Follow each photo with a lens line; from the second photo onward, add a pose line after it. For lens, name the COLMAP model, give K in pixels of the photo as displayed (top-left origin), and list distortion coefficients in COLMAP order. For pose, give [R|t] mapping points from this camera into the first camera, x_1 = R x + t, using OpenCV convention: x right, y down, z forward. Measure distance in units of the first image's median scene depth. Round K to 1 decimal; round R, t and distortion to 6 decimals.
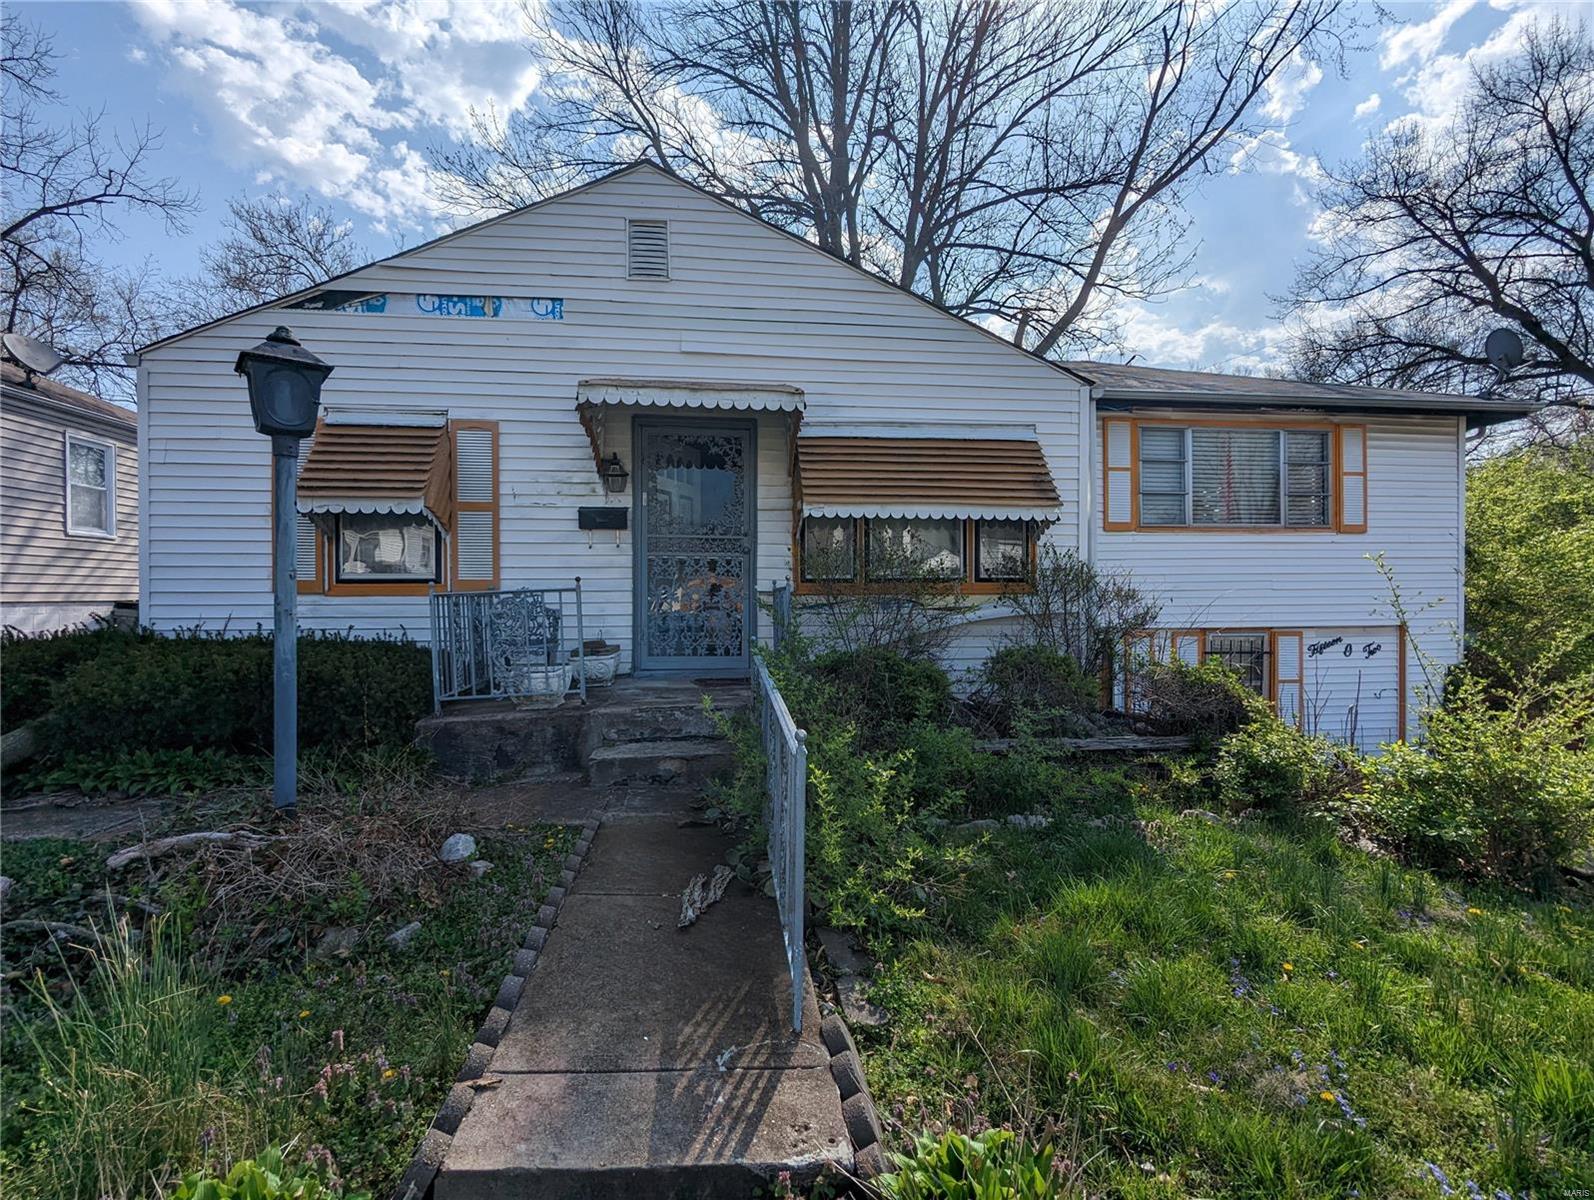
lens RADIAL K [[748.5, 0, 801.0], [0, 748.5, 592.8], [0, 0, 1]] dist [-0.004396, 0.000263]
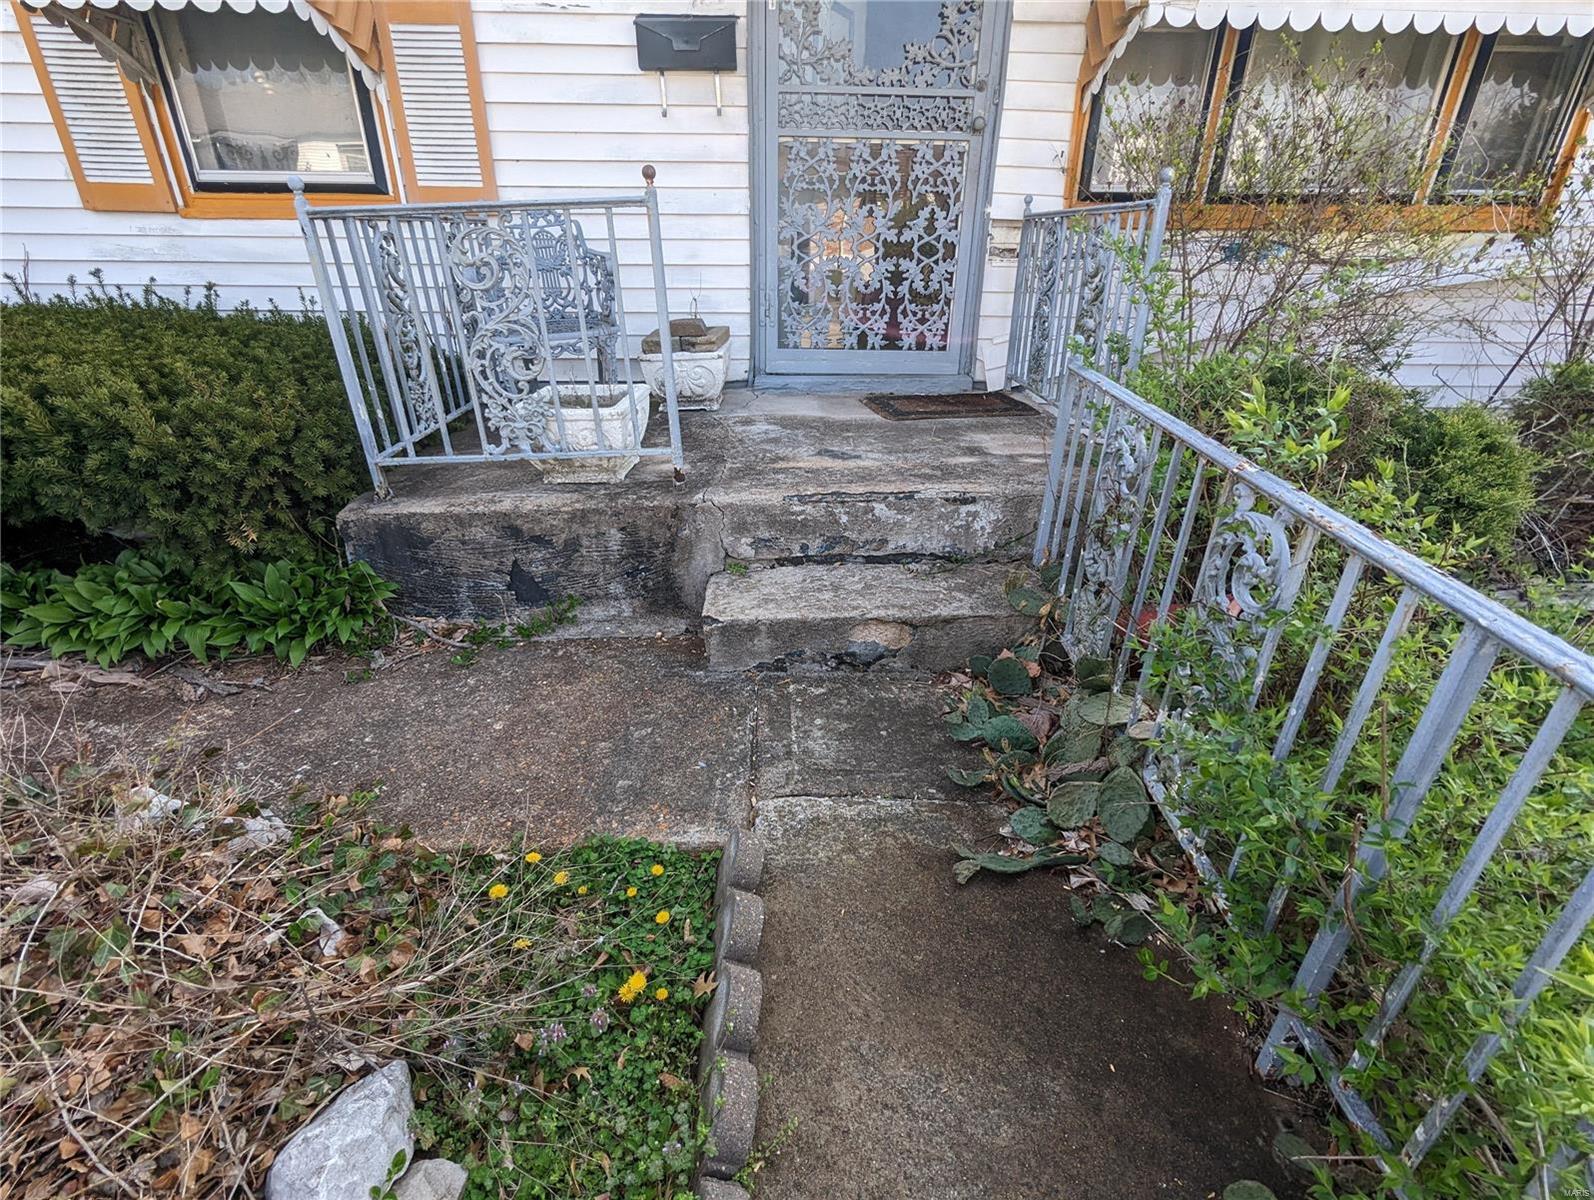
lens RADIAL K [[748.5, 0, 790.6], [0, 748.5, 599.9], [0, 0, 1]] dist [-0.004396, 0.000263]
pose [[0.993810, 0.060263, -0.093323, -0.133677], [-0.012656, 0.896020, 0.443833, 0.006284], [0.110366, -0.439905, 0.891237, 0.429282]]
